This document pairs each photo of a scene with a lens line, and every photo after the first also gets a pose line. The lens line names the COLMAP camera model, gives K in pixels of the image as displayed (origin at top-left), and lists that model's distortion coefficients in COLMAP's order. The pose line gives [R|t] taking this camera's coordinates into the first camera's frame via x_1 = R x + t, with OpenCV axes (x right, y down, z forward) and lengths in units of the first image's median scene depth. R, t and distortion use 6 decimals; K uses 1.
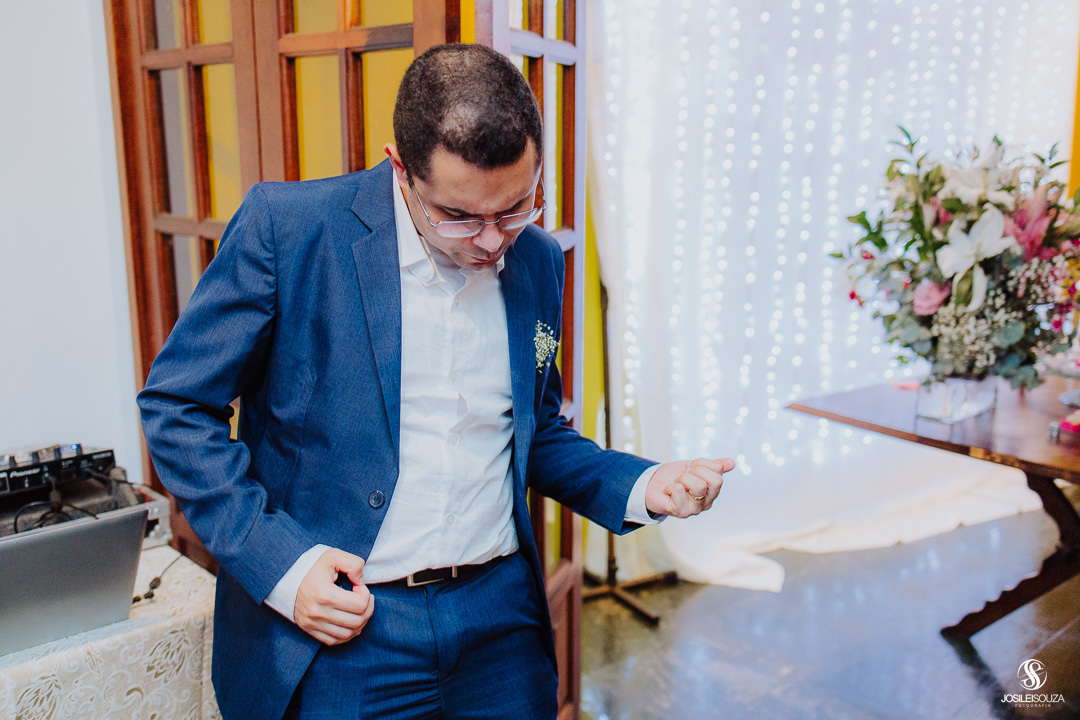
lens RADIAL K [[1089.5, 0, 533.6], [0, 1089.5, 356.8], [0, 0, 1]] dist [0.014576, 0.000000]
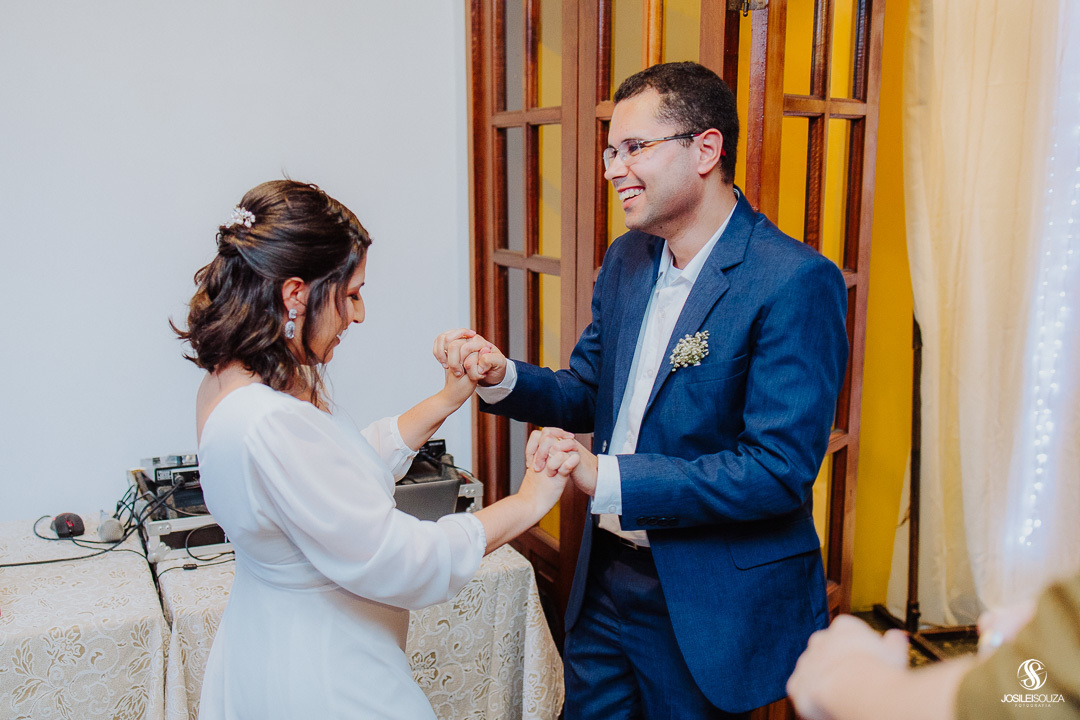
lens RADIAL K [[1186.9, 0, 493.3], [0, 1186.9, 392.1], [0, 0, 1]] dist [-0.004452, 0.000000]
pose [[0.935235, 0.062919, -0.348391, 0.128105], [-0.065385, 0.997849, 0.004690, 0.020291], [0.347937, 0.018394, 0.937337, -0.236055]]
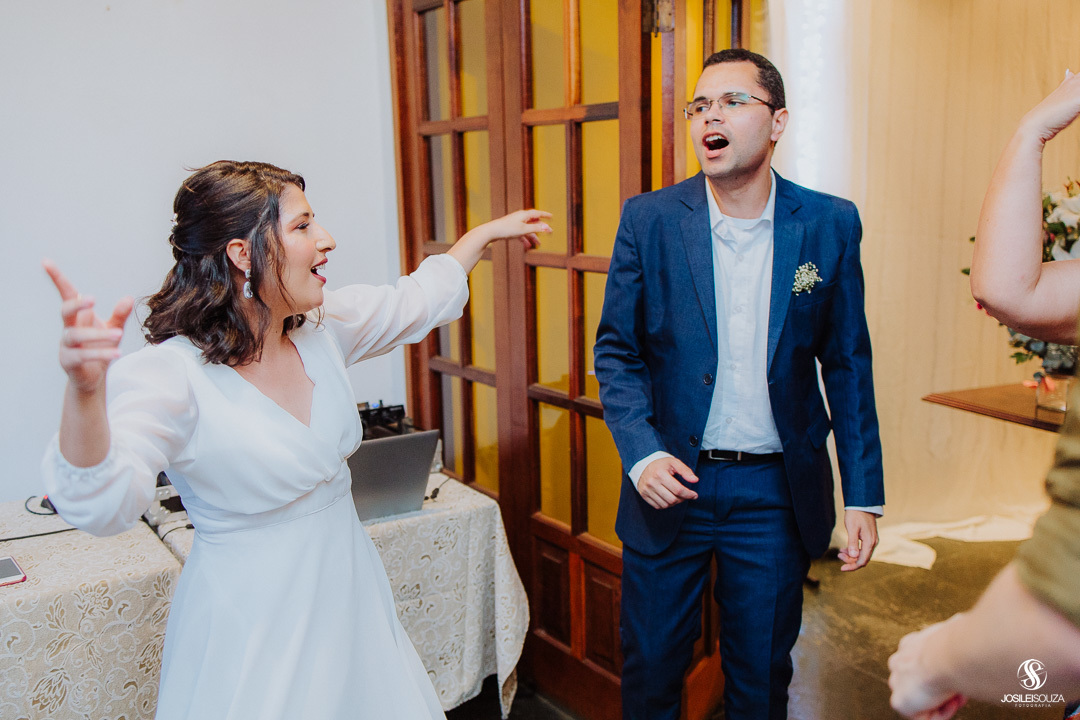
lens RADIAL K [[1089.5, 0, 536.4], [0, 1089.5, 358.2], [0, 0, 1]] dist [0.014576, 0.000000]
pose [[0.984406, 0.009212, -0.175672, 0.031910], [-0.015333, 0.999320, -0.033518, 0.066699], [0.175244, 0.035689, 0.983878, -0.350829]]
